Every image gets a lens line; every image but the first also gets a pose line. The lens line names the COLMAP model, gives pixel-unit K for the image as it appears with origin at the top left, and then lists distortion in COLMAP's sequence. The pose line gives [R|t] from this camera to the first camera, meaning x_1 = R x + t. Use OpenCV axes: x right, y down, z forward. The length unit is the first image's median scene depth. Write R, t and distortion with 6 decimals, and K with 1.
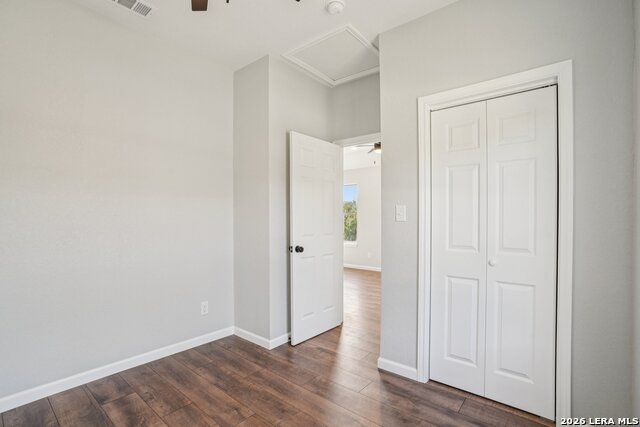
lens RADIAL K [[294.5, 0, 317.8], [0, 294.5, 217.9], [0, 0, 1]] dist [-0.003984, -0.000243]
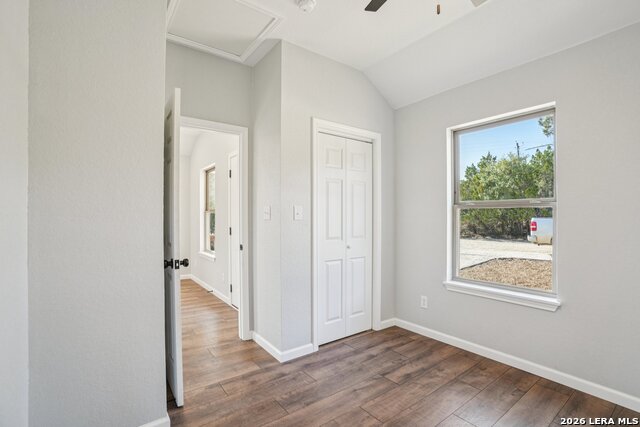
lens RADIAL K [[299.7, 0, 319.7], [0, 299.7, 212.0], [0, 0, 1]] dist [-0.051023, 0.020469]
pose [[0.256159, 0.010318, 0.966580, -0.875522], [-0.005438, 0.999943, -0.009233, -0.009017], [-0.966619, -0.002892, 0.256200, 0.697788]]
